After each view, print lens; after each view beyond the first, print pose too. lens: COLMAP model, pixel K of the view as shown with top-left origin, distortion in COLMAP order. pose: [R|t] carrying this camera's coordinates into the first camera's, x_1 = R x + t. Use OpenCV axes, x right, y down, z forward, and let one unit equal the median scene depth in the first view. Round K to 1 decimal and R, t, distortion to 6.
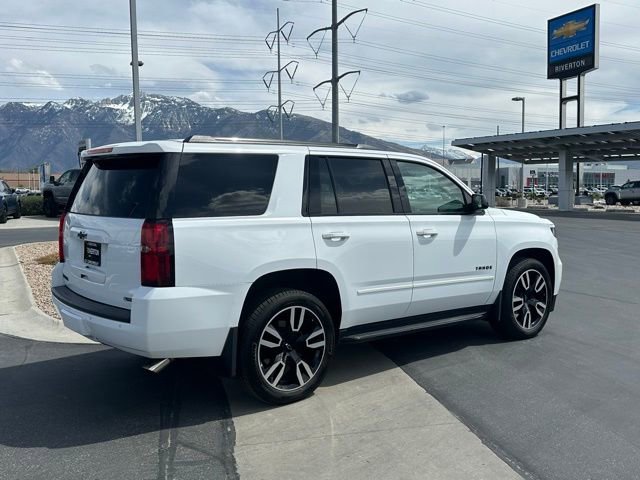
lens RADIAL K [[621.5, 0, 315.5], [0, 621.5, 237.1], [0, 0, 1]] dist [0.172801, -0.345108]
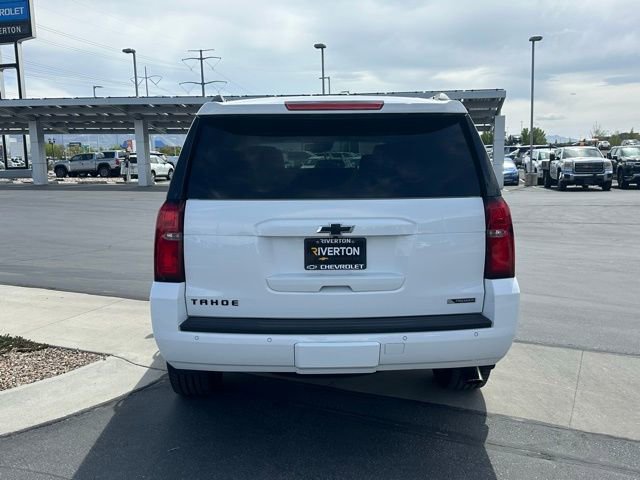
lens RADIAL K [[625.9, 0, 315.4], [0, 625.9, 238.6], [0, 0, 1]] dist [0.115402, -0.188721]
pose [[0.614195, -0.105745, 0.782037, -0.851071], [0.071124, 0.994366, 0.078596, -0.044538], [-0.785942, 0.007348, 0.618256, 0.548653]]
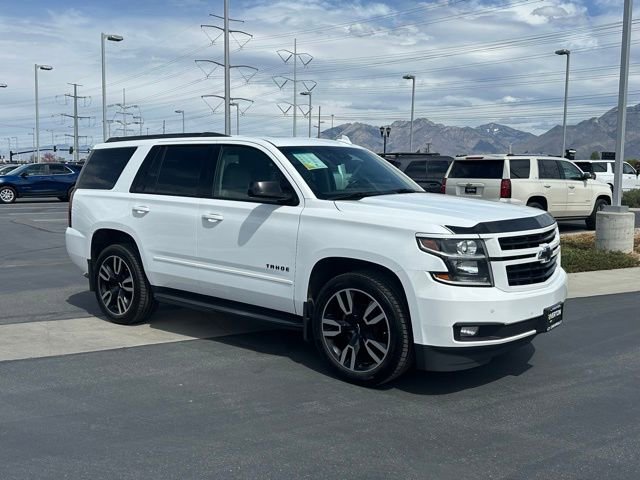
lens RADIAL K [[621.5, 0, 315.5], [0, 621.5, 237.1], [0, 0, 1]] dist [0.172801, -0.345108]
pose [[0.204755, 0.107456, -0.972897, 1.313477], [-0.077638, 0.992607, 0.093293, -0.089803], [0.975729, 0.056432, 0.211584, 1.042906]]
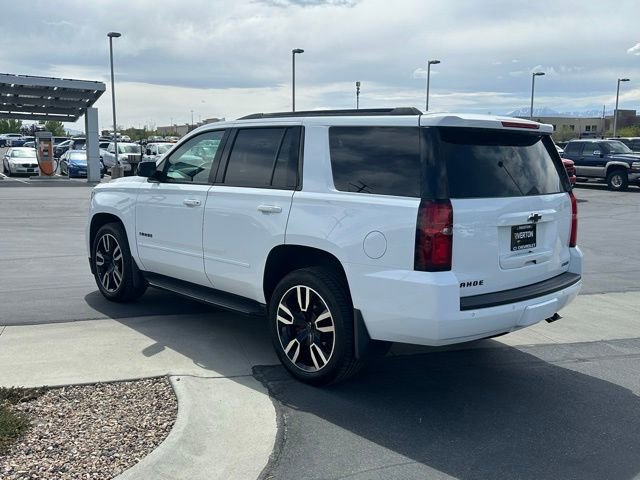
lens RADIAL K [[621.5, 0, 315.5], [0, 621.5, 237.1], [0, 0, 1]] dist [0.172801, -0.345108]
pose [[-0.079158, -0.134140, 0.987796, -1.161829], [0.057593, 0.988635, 0.138869, -0.112452], [-0.995197, 0.067883, -0.070532, 1.279847]]
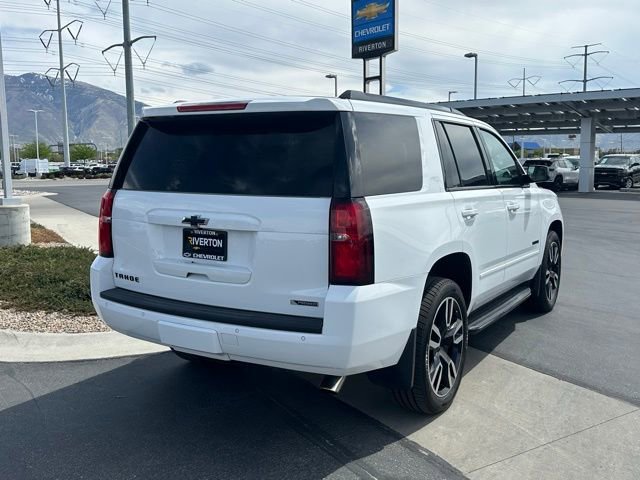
lens RADIAL K [[621.5, 0, 315.5], [0, 621.5, 237.1], [0, 0, 1]] dist [0.172801, -0.345108]
pose [[0.944662, -0.037008, 0.325950, -0.441077], [0.023537, 0.998702, 0.045180, -0.012911], [-0.327198, -0.035008, 0.944307, 0.233616]]
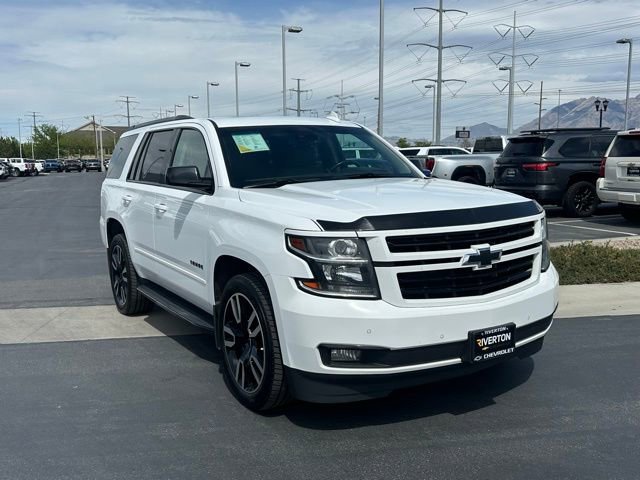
lens RADIAL K [[621.5, 0, 315.5], [0, 621.5, 237.1], [0, 0, 1]] dist [0.172801, -0.345108]
pose [[-0.136389, 0.130746, -0.981990, 1.181280], [-0.050844, 0.989022, 0.138744, -0.114924], [0.989350, 0.068852, -0.128244, 1.483222]]
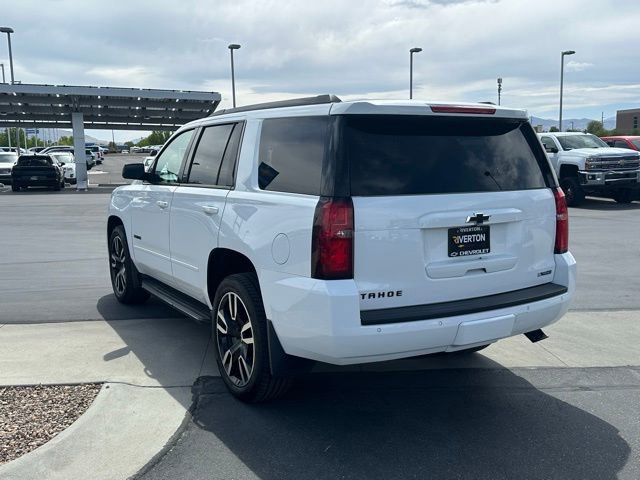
lens RADIAL K [[621.5, 0, 315.5], [0, 621.5, 237.1], [0, 0, 1]] dist [0.172801, -0.345108]
pose [[0.140152, -0.128161, 0.981800, -1.076338], [0.081672, 0.989705, 0.117534, -0.081655], [-0.986756, 0.063713, 0.149176, 1.002893]]
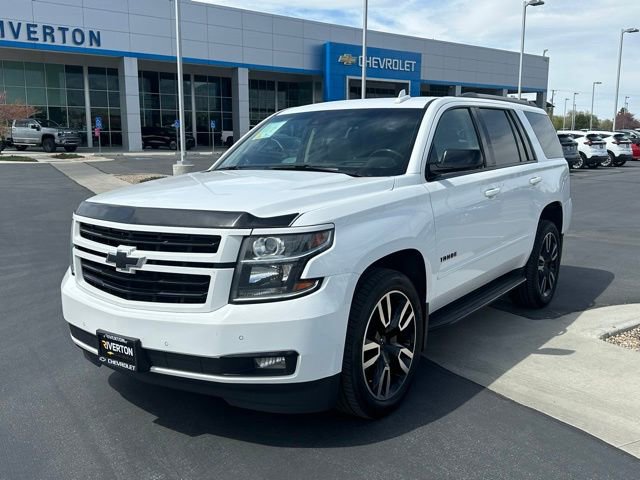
lens RADIAL K [[625.9, 0, 315.4], [0, 625.9, 238.6], [0, 0, 1]] dist [0.115402, -0.188721]
pose [[-0.964010, 0.051177, -0.260894, 0.446609], [-0.008677, 0.974720, 0.223263, -0.174954], [0.265724, 0.217491, -0.939195, 2.247986]]
